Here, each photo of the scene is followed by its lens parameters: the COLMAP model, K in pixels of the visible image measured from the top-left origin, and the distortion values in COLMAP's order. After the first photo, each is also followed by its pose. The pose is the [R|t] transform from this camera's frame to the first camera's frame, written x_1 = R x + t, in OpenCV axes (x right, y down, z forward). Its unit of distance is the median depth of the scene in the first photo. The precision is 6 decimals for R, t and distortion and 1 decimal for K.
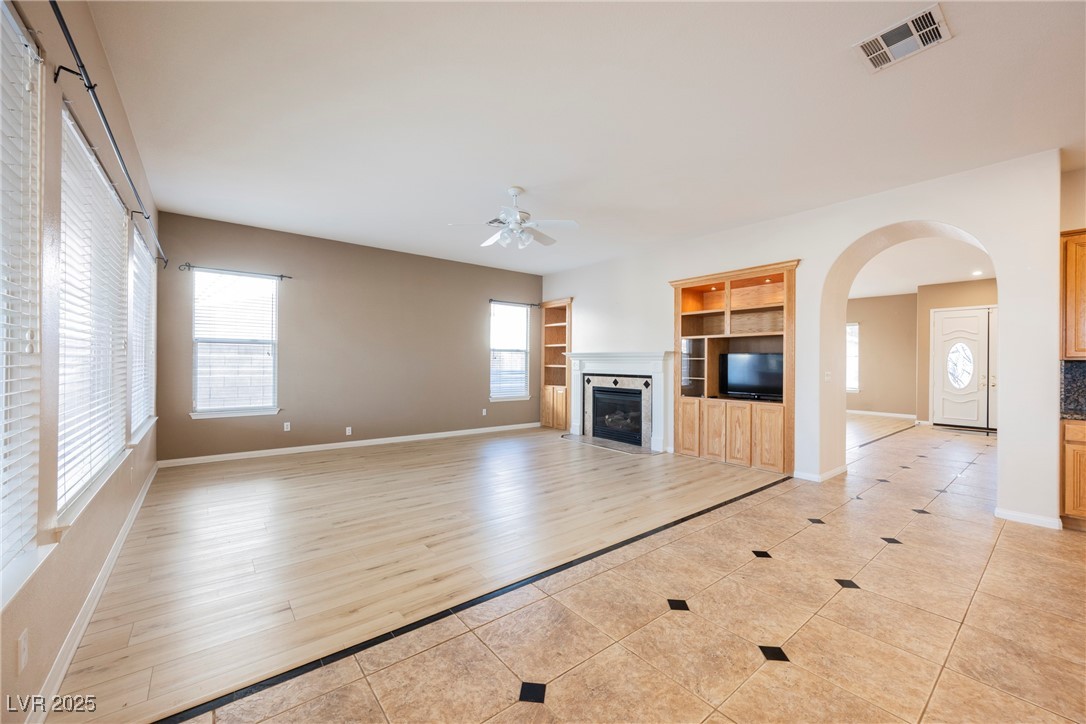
lens RADIAL K [[421.3, 0, 543.0], [0, 421.3, 362.0], [0, 0, 1]] dist [-0.000012, 0.000021]
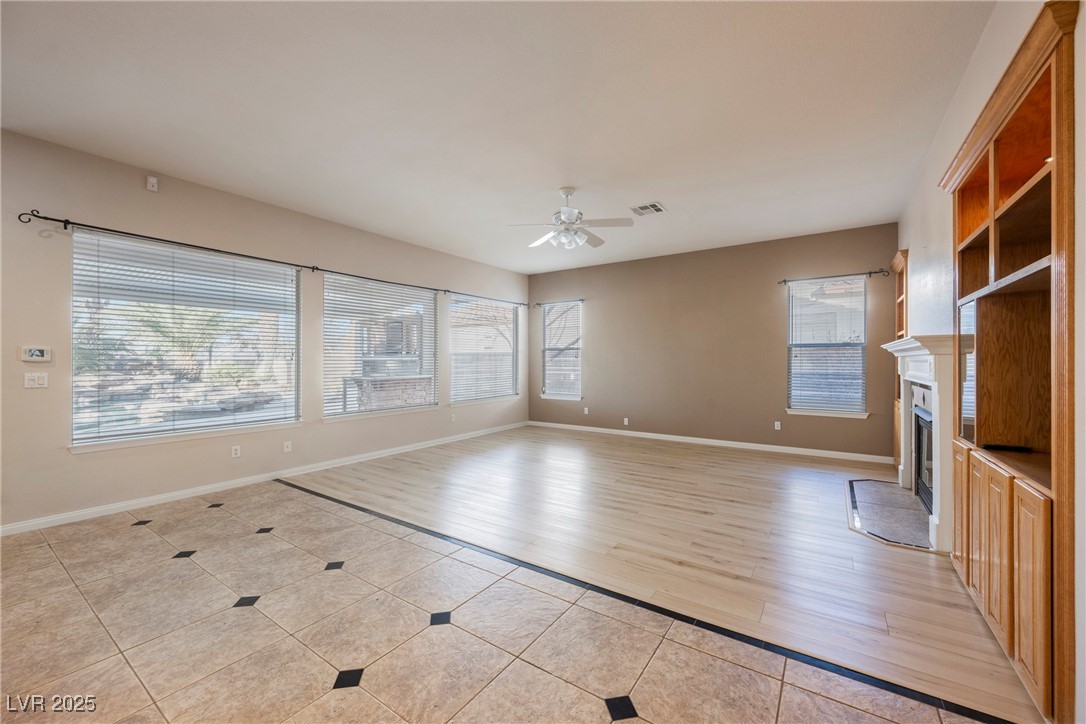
lens RADIAL K [[421.3, 0, 543.0], [0, 421.3, 362.0], [0, 0, 1]] dist [-0.000012, 0.000021]
pose [[0.294549, -0.007083, -0.955610, 0.671888], [0.004401, 0.999972, -0.006055, 0.006221], [0.955626, -0.002422, 0.294572, 0.500750]]
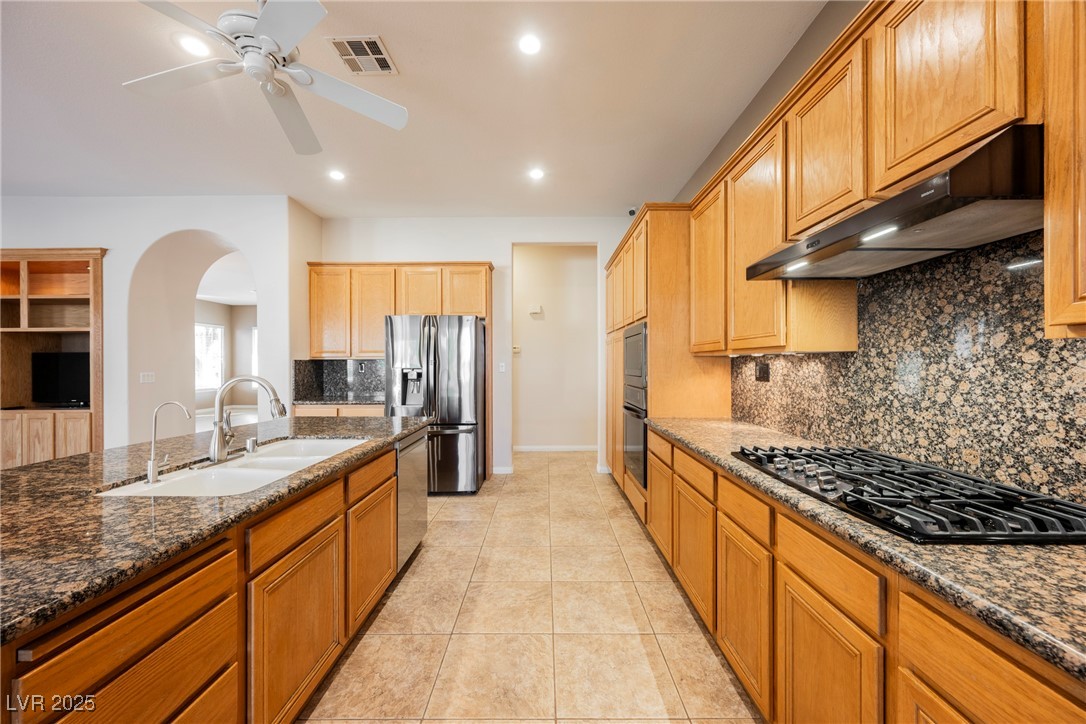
lens RADIAL K [[421.3, 0, 543.0], [0, 421.3, 362.0], [0, 0, 1]] dist [-0.000012, 0.000021]
pose [[0.626626, -0.005778, 0.779298, 0.427569], [0.007105, 0.999973, 0.001701, 0.004158], [-0.779287, 0.004471, 0.626651, -0.260665]]
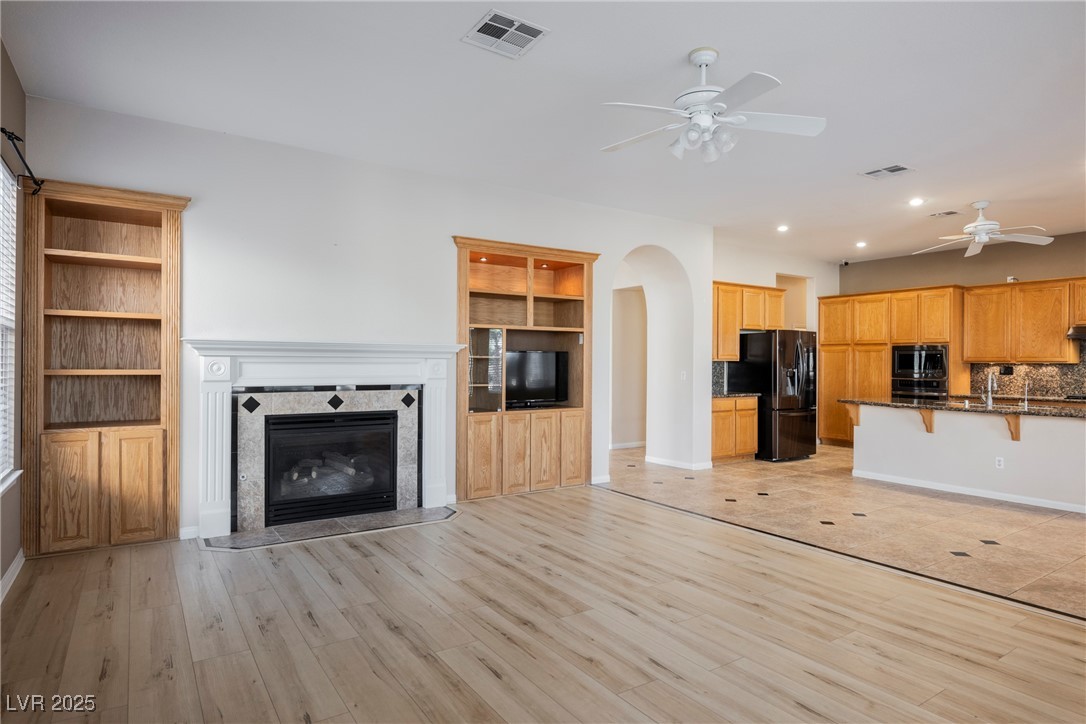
lens RADIAL K [[611.7, 0, 543.0], [0, 611.7, 362.0], [0, 0, 1]] dist [0.000383, 0.000544]
pose [[0.079801, -0.005560, 0.996795, -0.680411], [-0.005866, 0.999965, 0.006047, -0.006509], [-0.996794, -0.006330, 0.079765, 0.879490]]
